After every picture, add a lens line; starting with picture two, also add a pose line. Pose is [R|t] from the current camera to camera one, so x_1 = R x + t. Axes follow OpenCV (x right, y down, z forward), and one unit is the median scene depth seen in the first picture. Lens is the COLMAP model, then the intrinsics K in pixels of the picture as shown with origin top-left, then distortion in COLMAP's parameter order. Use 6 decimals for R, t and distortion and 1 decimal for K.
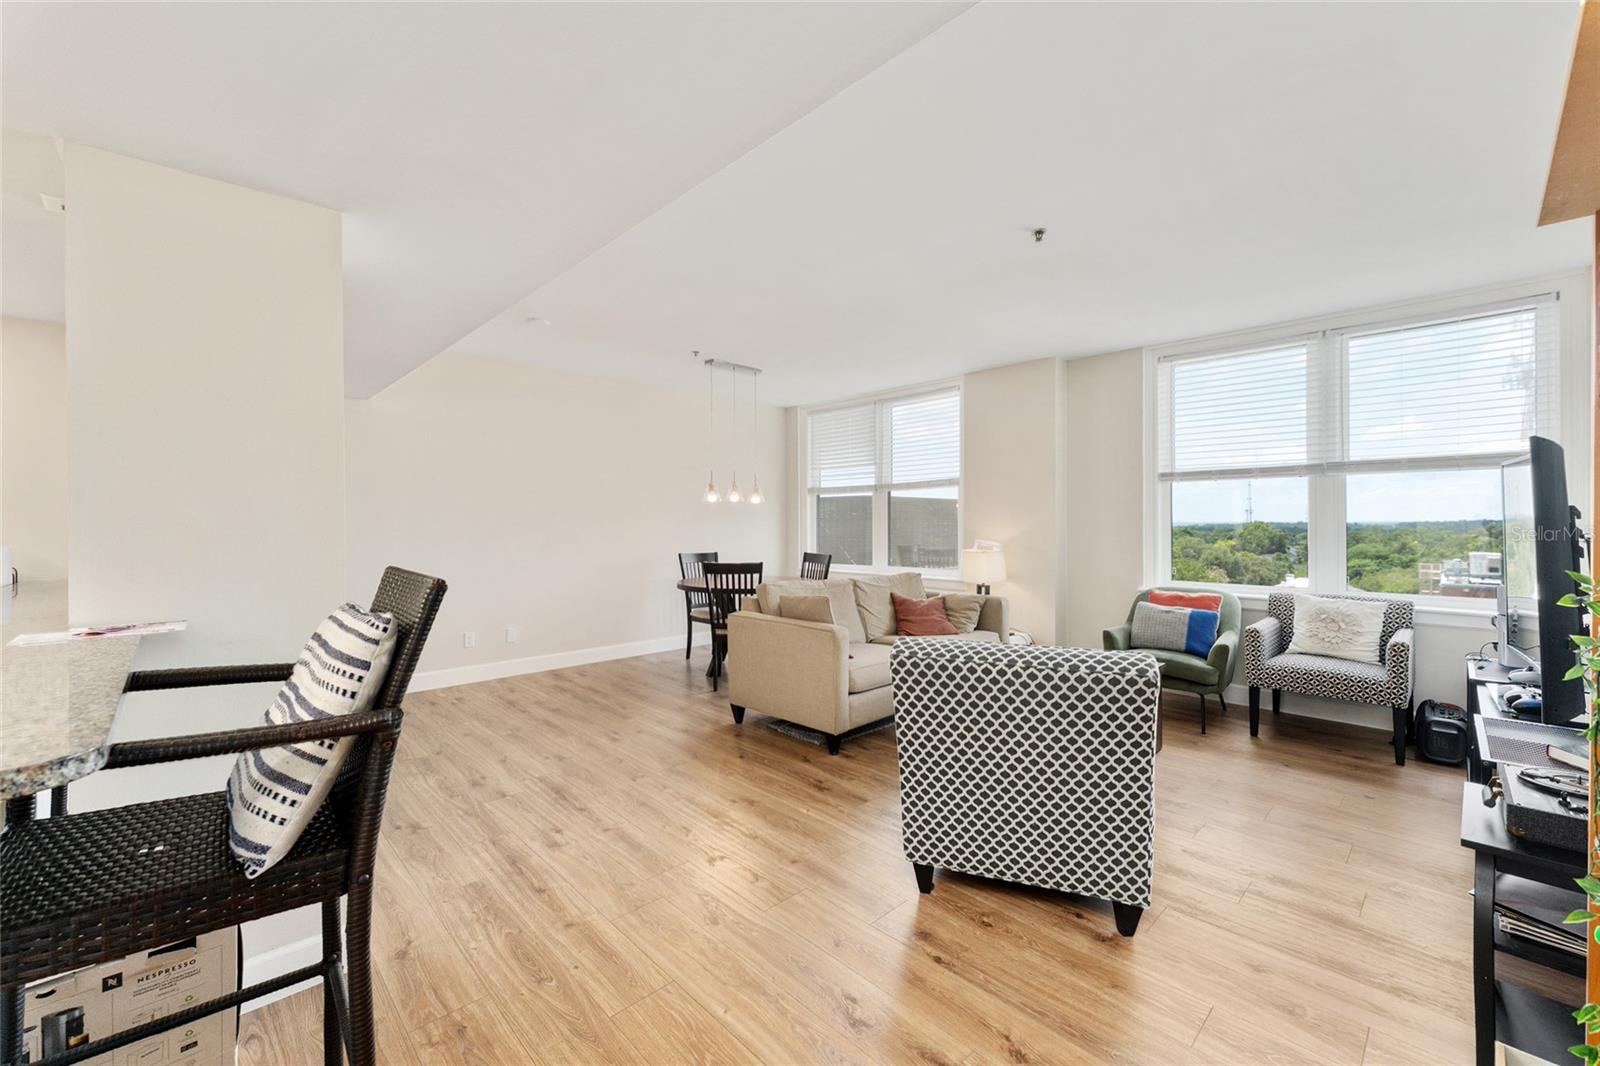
lens RADIAL K [[645.1, 0, 795.9], [0, 645.1, 525.6], [0, 0, 1]] dist [0.001662, -0.000869]
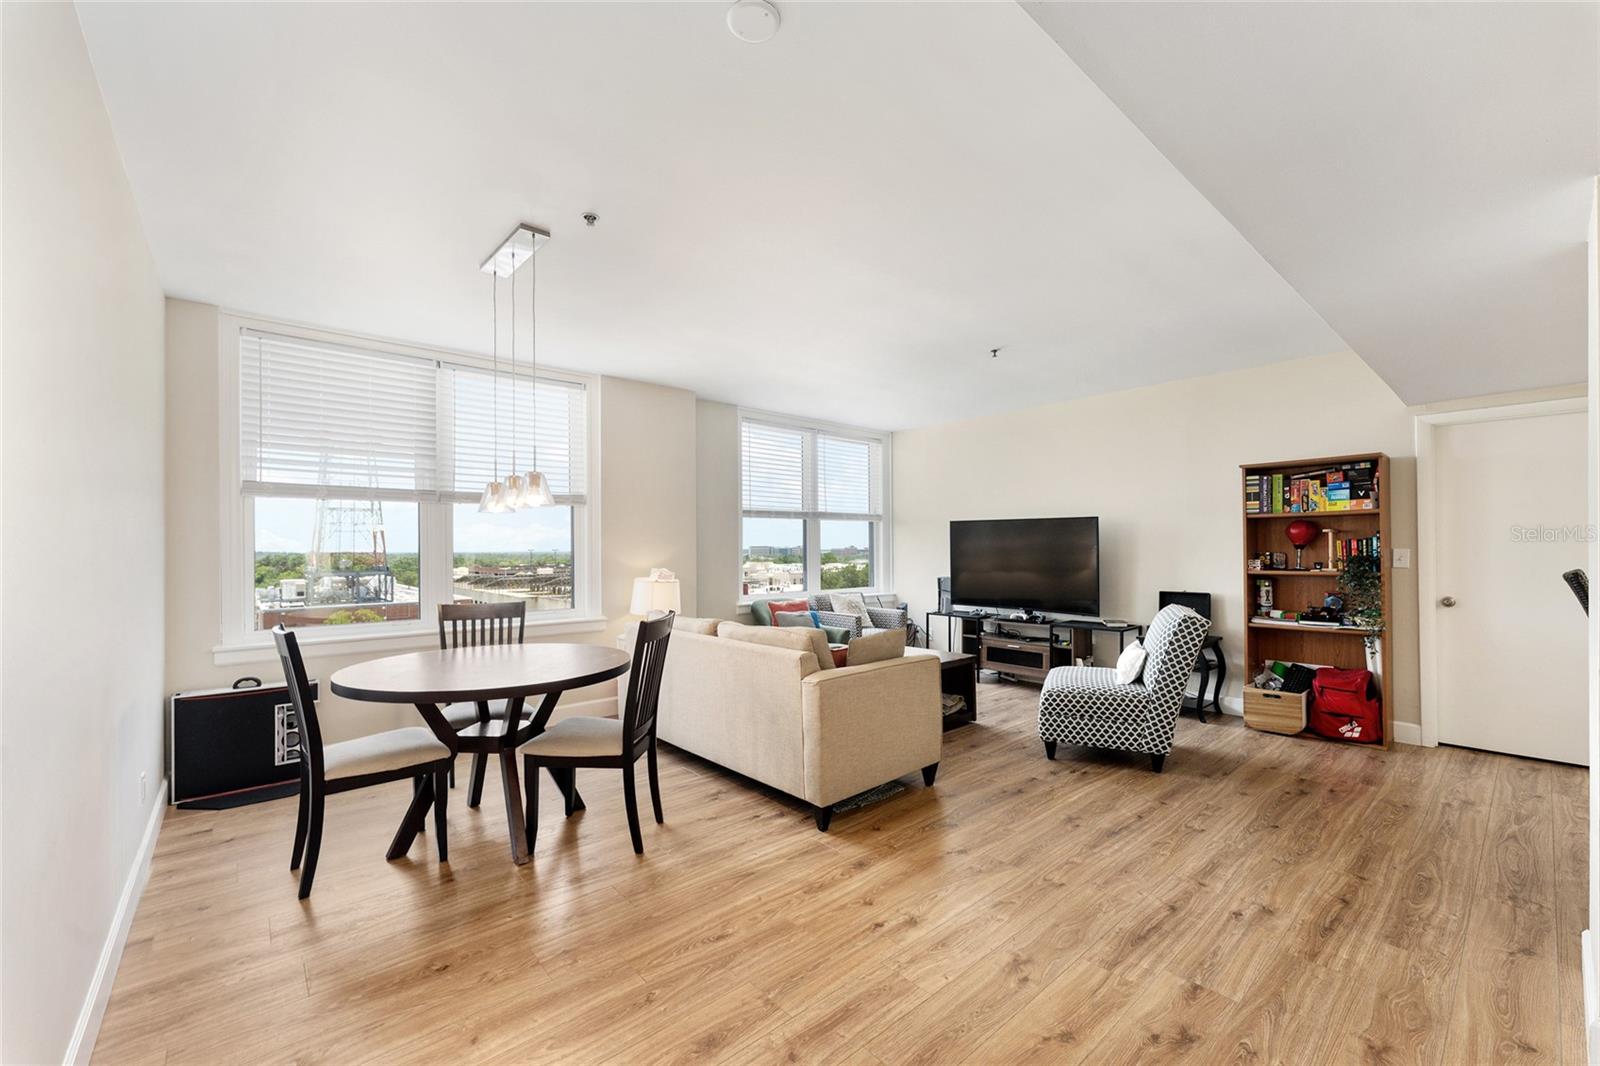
lens RADIAL K [[645.1, 0, 803.0], [0, 645.1, 545.6], [0, 0, 1]] dist [0.001662, -0.000869]
pose [[0.043830, 0.005905, 0.999022, -0.702515], [0.011765, 0.999910, -0.006427, -0.002487], [-0.998970, 0.012035, 0.043757, 0.867698]]
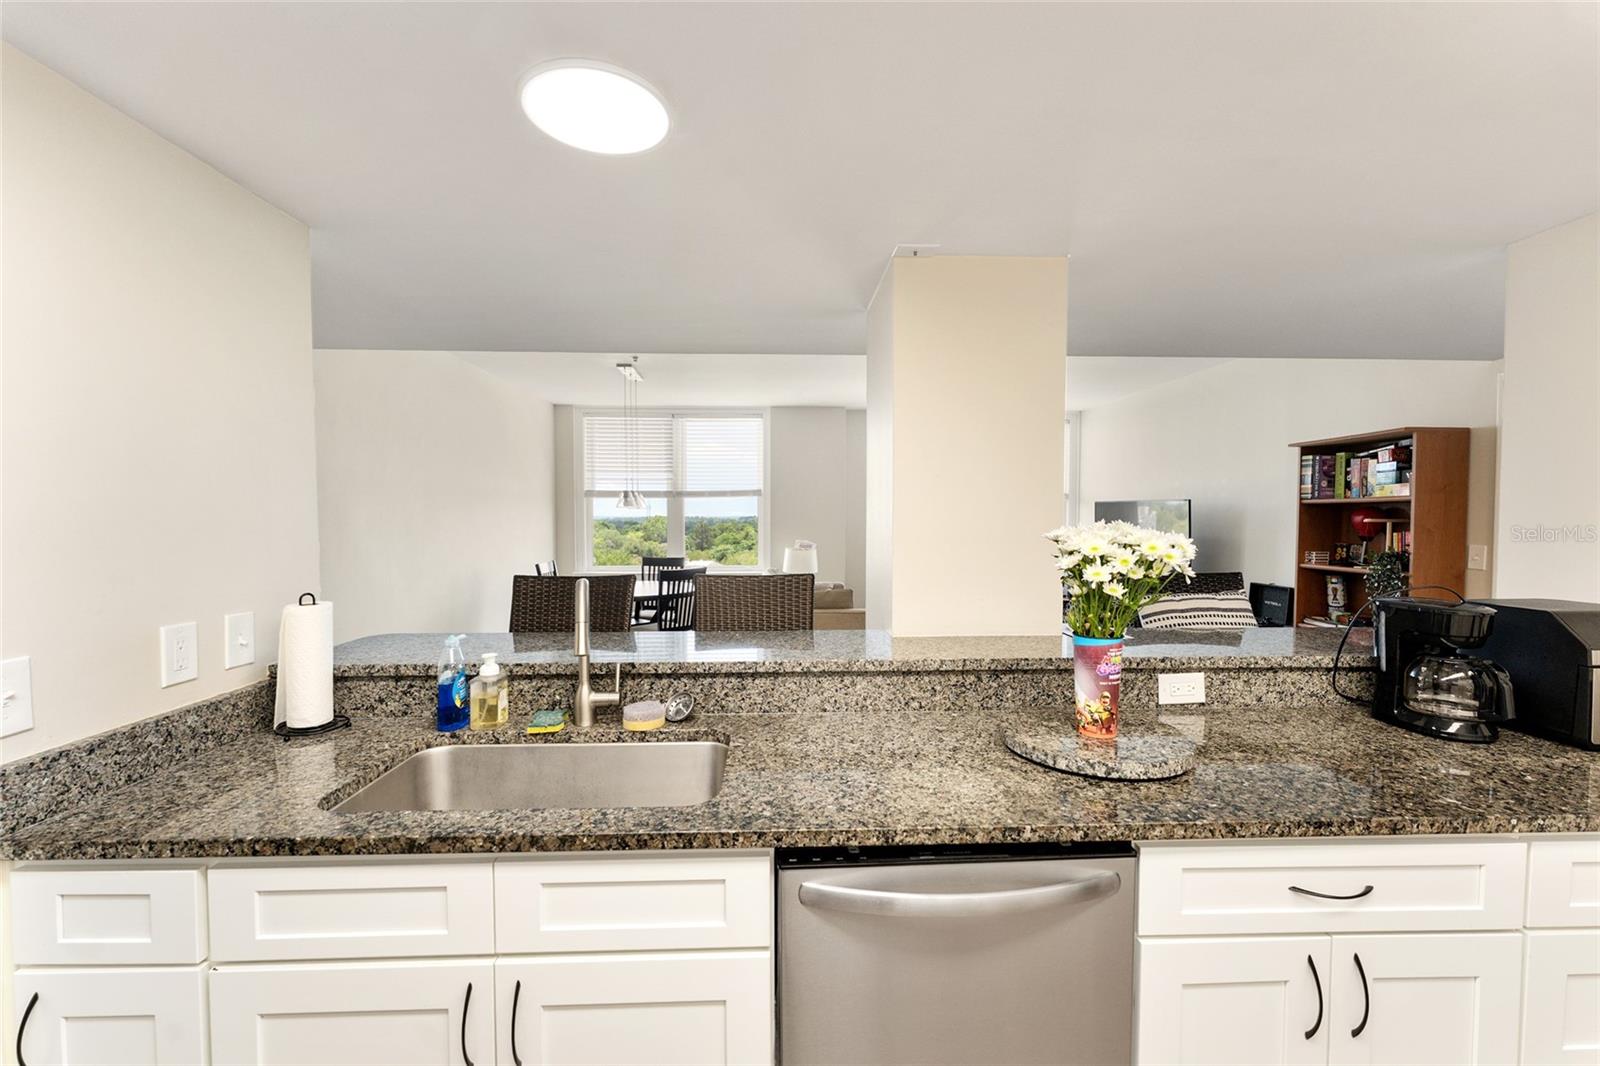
lens RADIAL K [[645.1, 0, 804.9], [0, 645.1, 544.3], [0, 0, 1]] dist [0.001662, -0.000869]
pose [[0.658563, -0.030811, 0.751895, -0.779326], [0.001915, 0.999227, 0.039269, -0.024011], [-0.752523, -0.024421, 0.658113, 0.165766]]
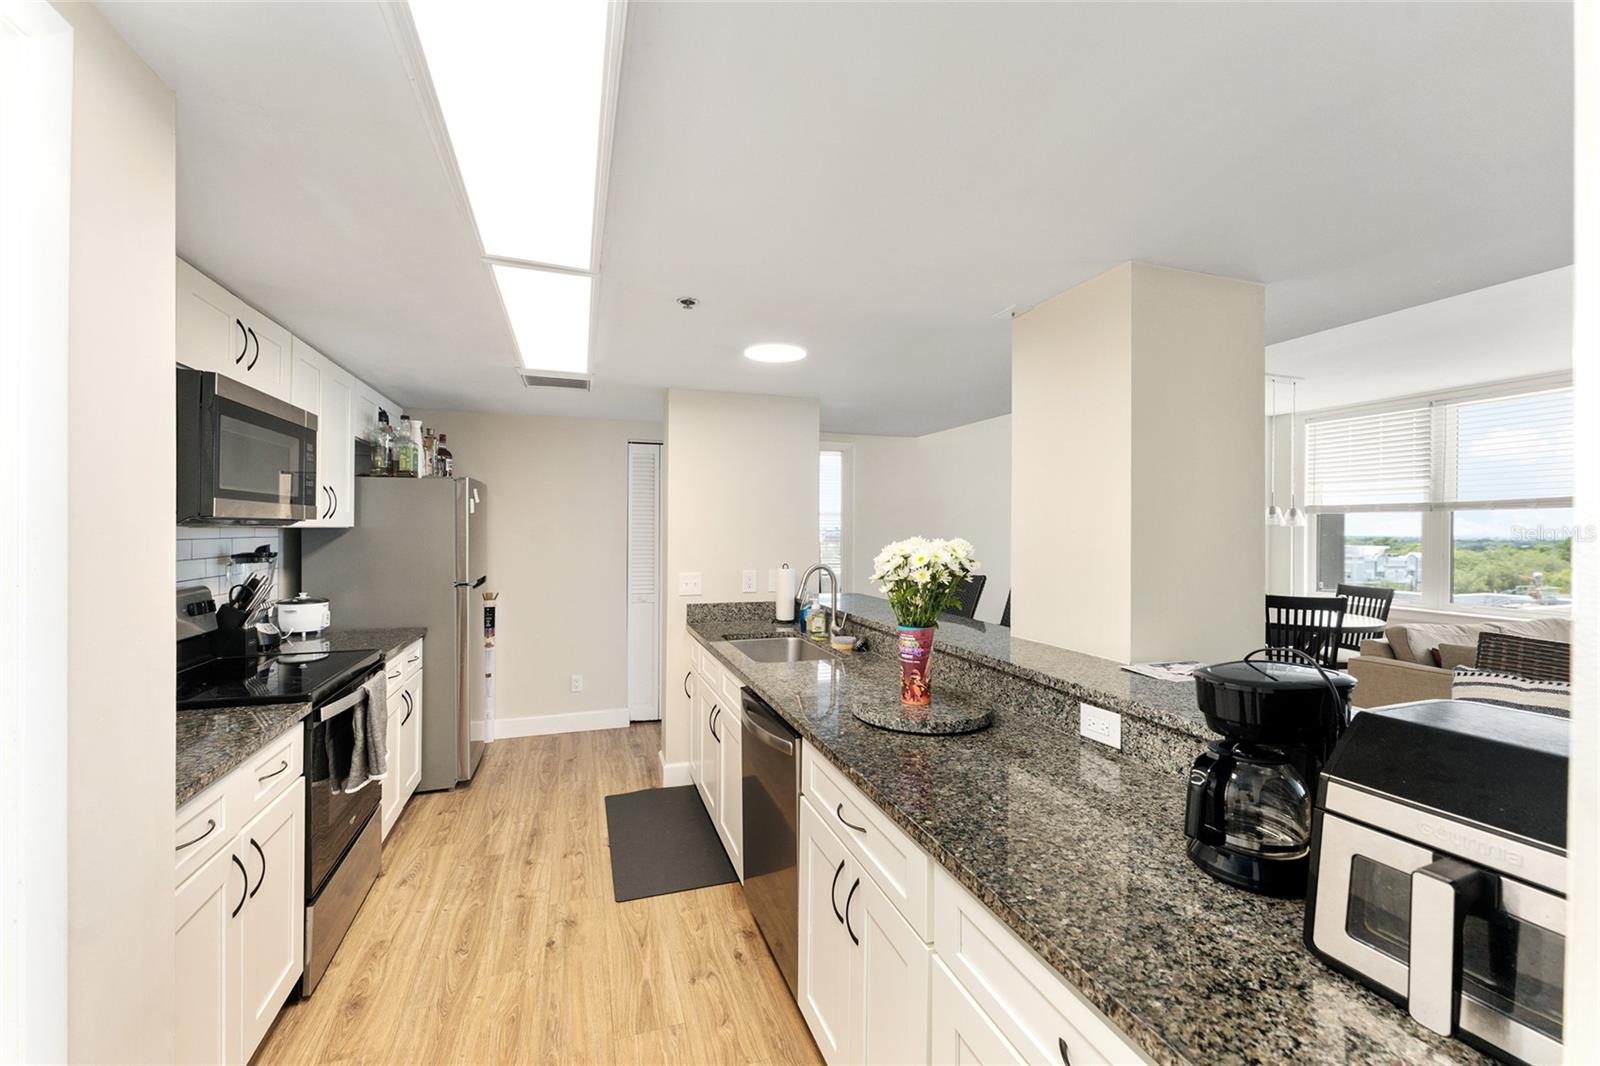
lens RADIAL K [[645.1, 0, 795.2], [0, 645.1, 529.0], [0, 0, 1]] dist [0.001662, -0.000869]
pose [[0.907865, 0.008480, -0.419176, -0.376666], [-0.011427, 0.999925, -0.004519, -0.025370], [0.419106, 0.008892, 0.907894, -0.119974]]
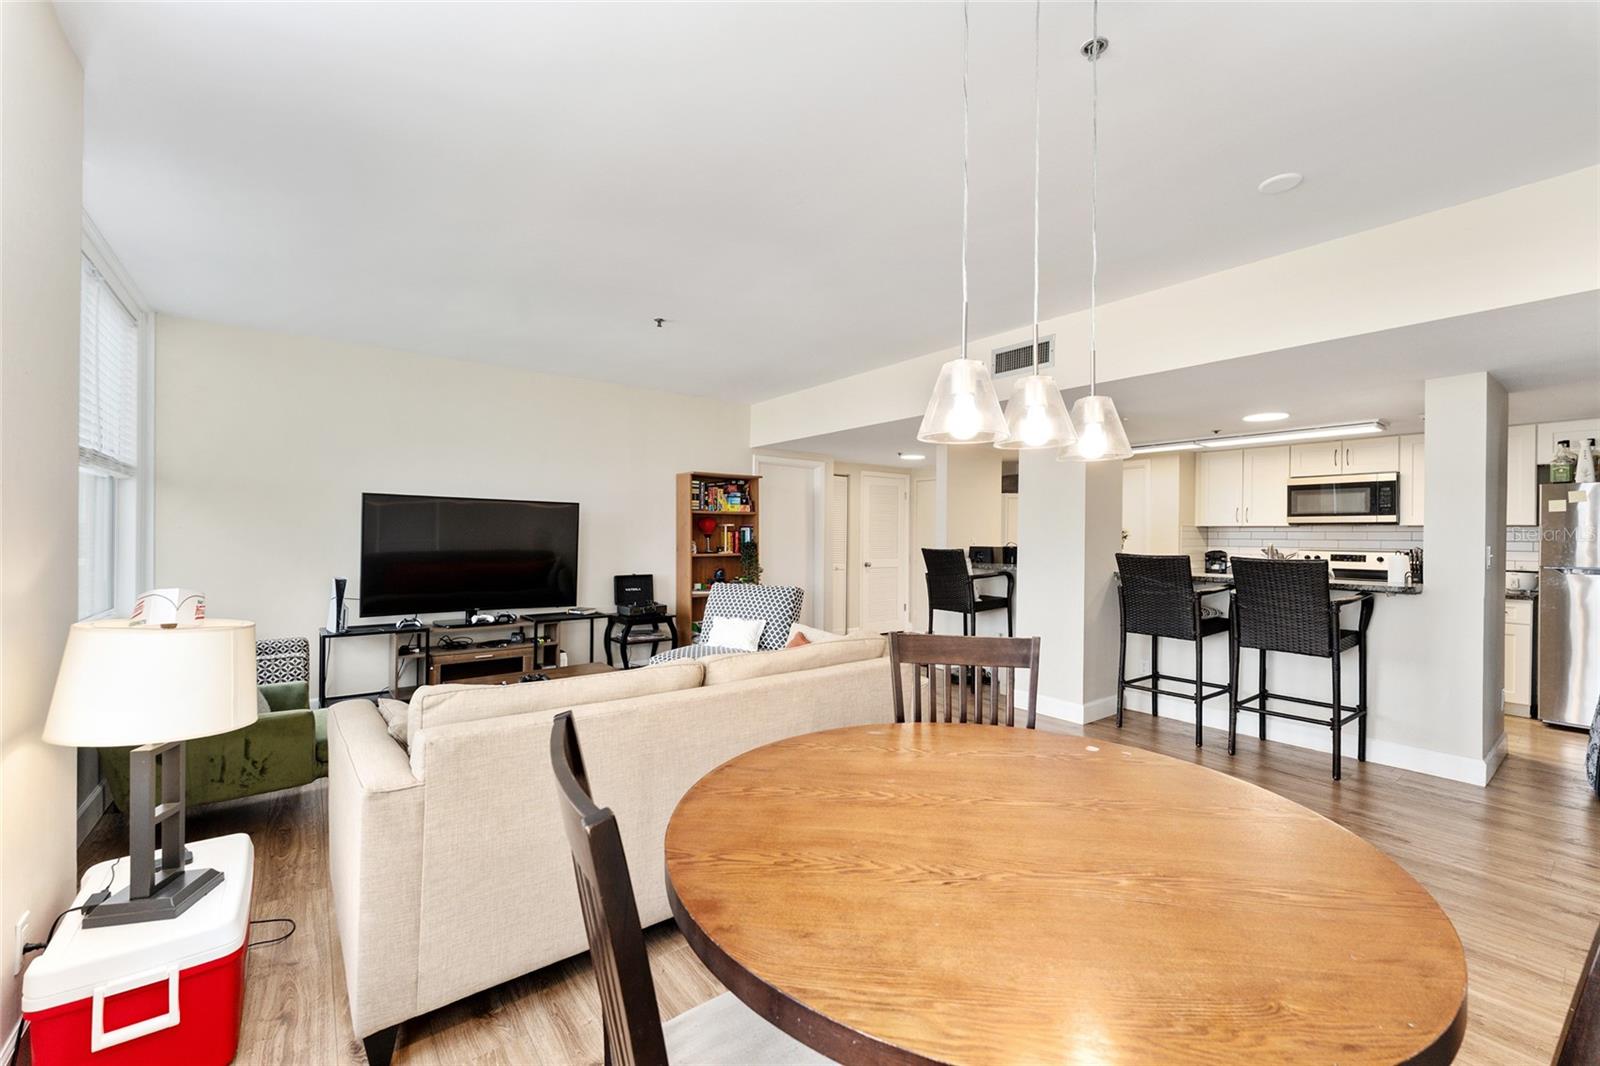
lens RADIAL K [[645.1, 0, 795.1], [0, 645.1, 534.0], [0, 0, 1]] dist [0.001662, -0.000869]
pose [[-0.993900, -0.005598, 0.110142, -0.030889], [-0.004962, 0.999969, 0.006053, -0.011026], [-0.110173, 0.005469, -0.993897, 1.462018]]
